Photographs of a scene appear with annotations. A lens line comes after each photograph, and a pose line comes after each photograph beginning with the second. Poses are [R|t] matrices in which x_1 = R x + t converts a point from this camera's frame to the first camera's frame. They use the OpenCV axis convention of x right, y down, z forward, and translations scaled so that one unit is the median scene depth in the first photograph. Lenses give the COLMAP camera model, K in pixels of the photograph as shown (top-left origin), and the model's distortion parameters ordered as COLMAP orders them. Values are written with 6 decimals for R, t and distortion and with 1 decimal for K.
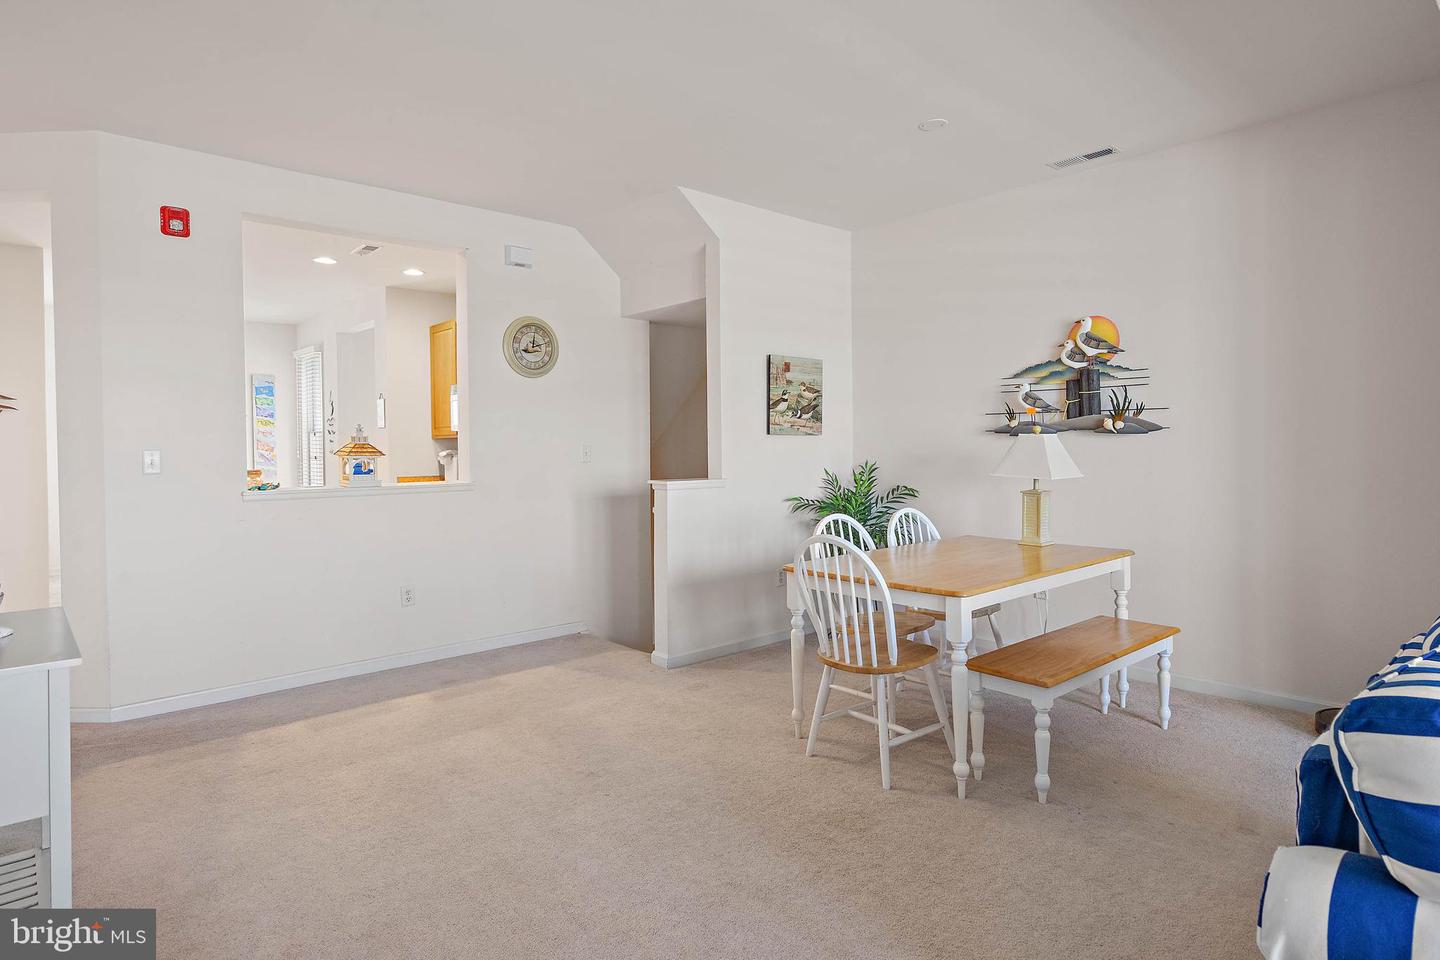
lens RADIAL K [[797.6, 0, 719.1], [0, 797.6, 445.8], [0, 0, 1]] dist [0.010512, -0.002350]
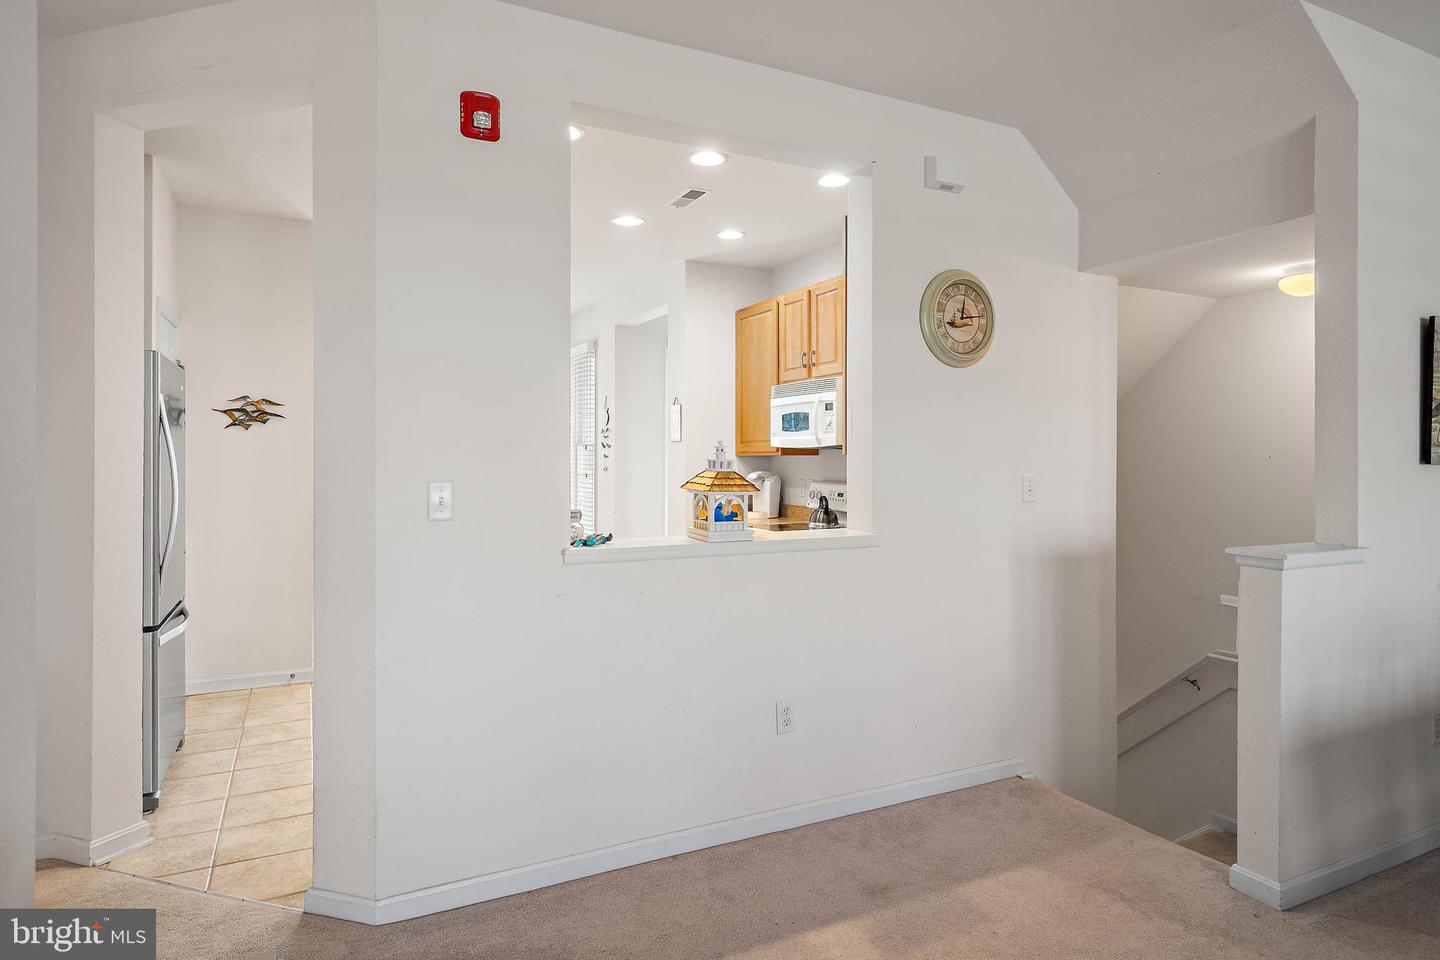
lens RADIAL K [[825.4, 0, 713.5], [0, 825.4, 441.5], [0, 0, 1]] dist [0.018136, -0.001439]
pose [[0.966051, 0.008279, -0.258219, -0.257966], [-0.012975, 0.999780, -0.016485, -0.013979], [0.258026, 0.019276, 0.965946, 0.330686]]
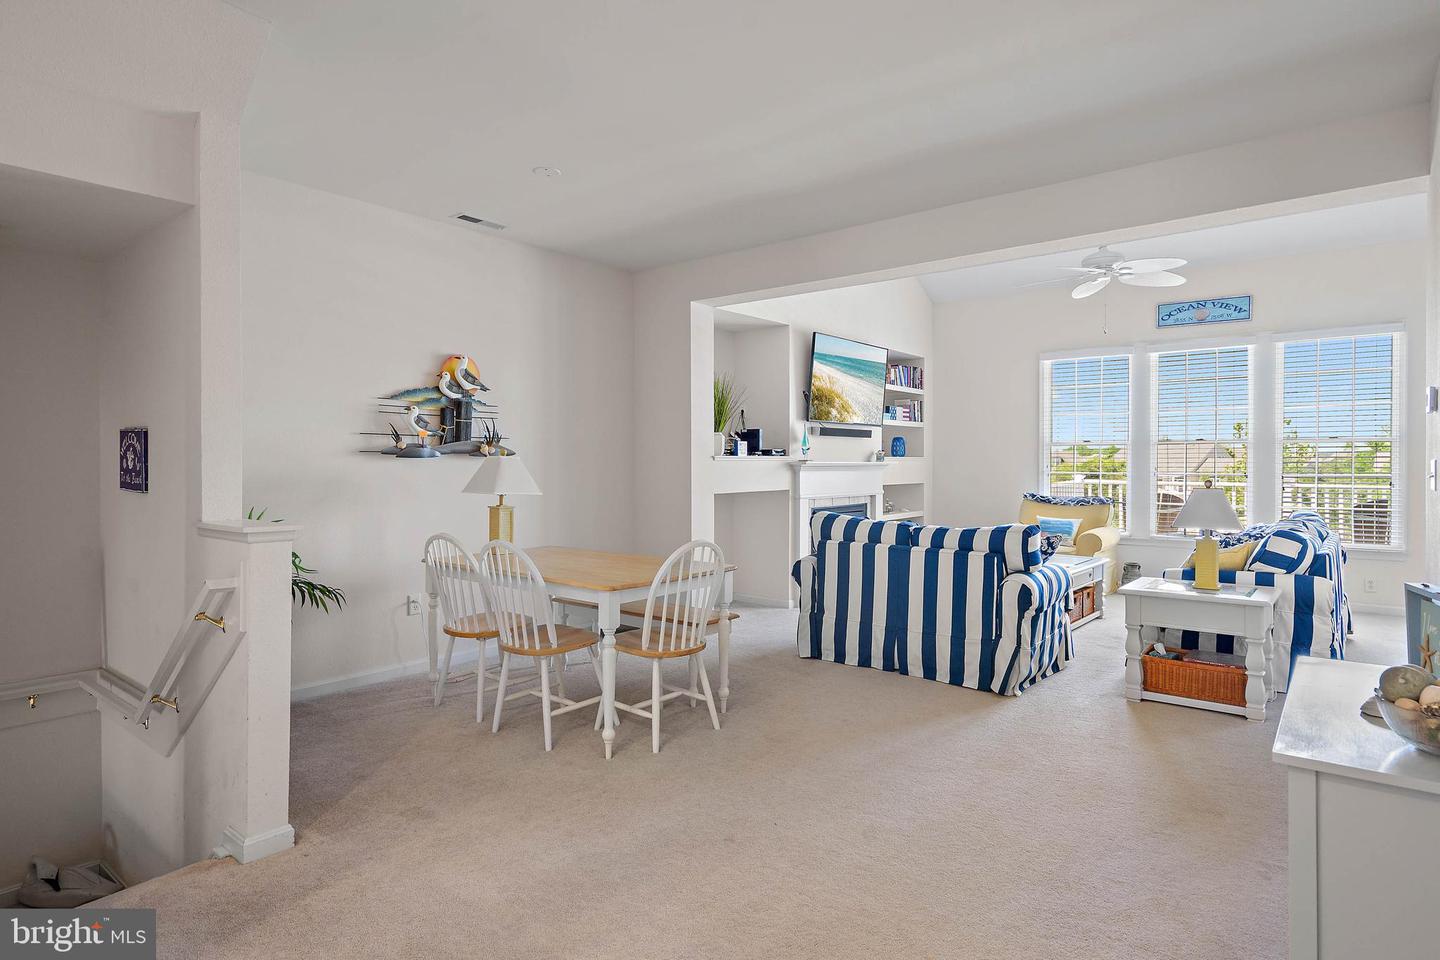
lens RADIAL K [[797.6, 0, 731.5], [0, 797.6, 463.5], [0, 0, 1]] dist [0.010512, -0.002350]
pose [[-0.178477, 0.008507, 0.983907, -0.624413], [0.003832, 0.999961, -0.007951, 0.004388], [-0.983937, 0.002351, -0.178502, 0.700387]]
